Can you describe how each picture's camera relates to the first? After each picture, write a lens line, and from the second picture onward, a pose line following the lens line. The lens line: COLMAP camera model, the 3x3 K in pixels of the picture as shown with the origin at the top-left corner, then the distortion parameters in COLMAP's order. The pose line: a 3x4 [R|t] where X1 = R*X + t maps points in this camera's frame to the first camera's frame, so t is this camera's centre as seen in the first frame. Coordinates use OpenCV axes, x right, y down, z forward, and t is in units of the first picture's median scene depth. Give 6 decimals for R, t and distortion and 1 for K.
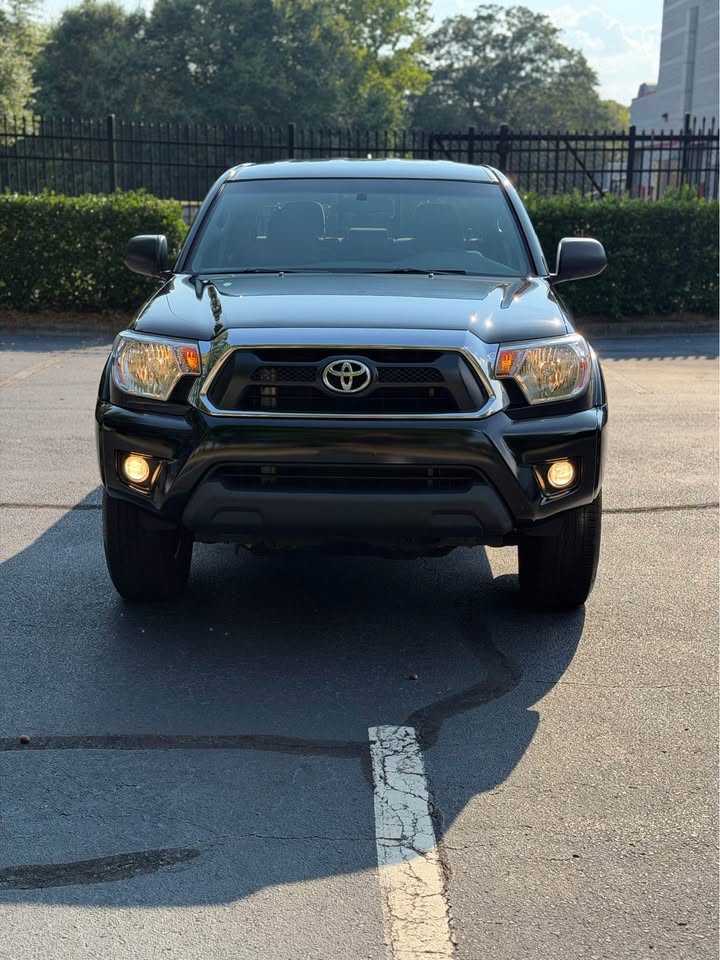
lens RADIAL K [[1335.2, 0, 360.0], [0, 1335.2, 480.0], [0, 0, 1]] dist [0.192949, -0.413033]
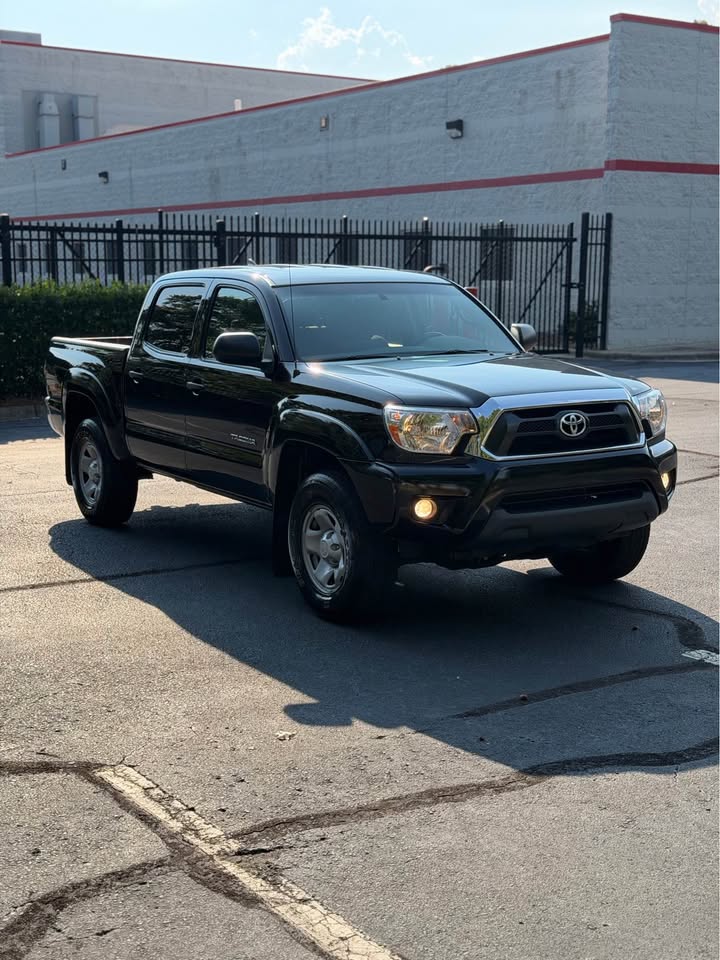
lens RADIAL K [[1335.2, 0, 360.0], [0, 1335.2, 480.0], [0, 0, 1]] dist [0.192949, -0.413033]
pose [[0.835672, -0.095014, 0.540948, -0.957719], [0.124190, 0.992102, -0.017597, -0.021742], [-0.535004, 0.081886, 0.840872, -0.071647]]
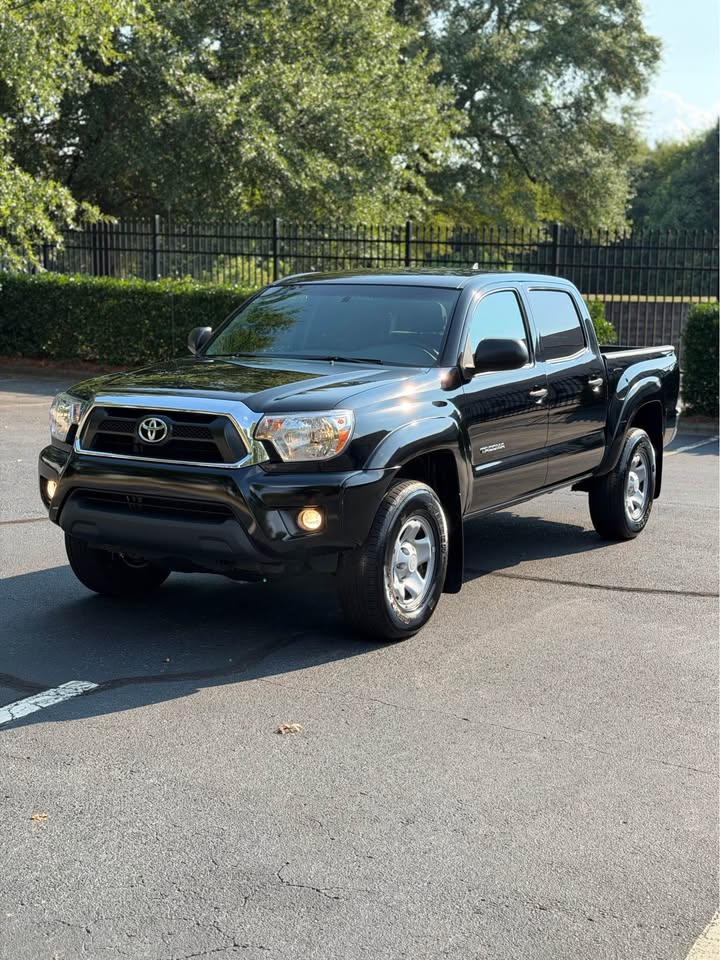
lens RADIAL K [[1335.2, 0, 360.0], [0, 1335.2, 480.0], [0, 0, 1]] dist [0.192949, -0.413033]
pose [[0.880160, 0.075416, -0.468647, 0.793646], [-0.107748, 0.993268, -0.042521, 0.007131], [0.462286, 0.087921, 0.882361, -0.086632]]
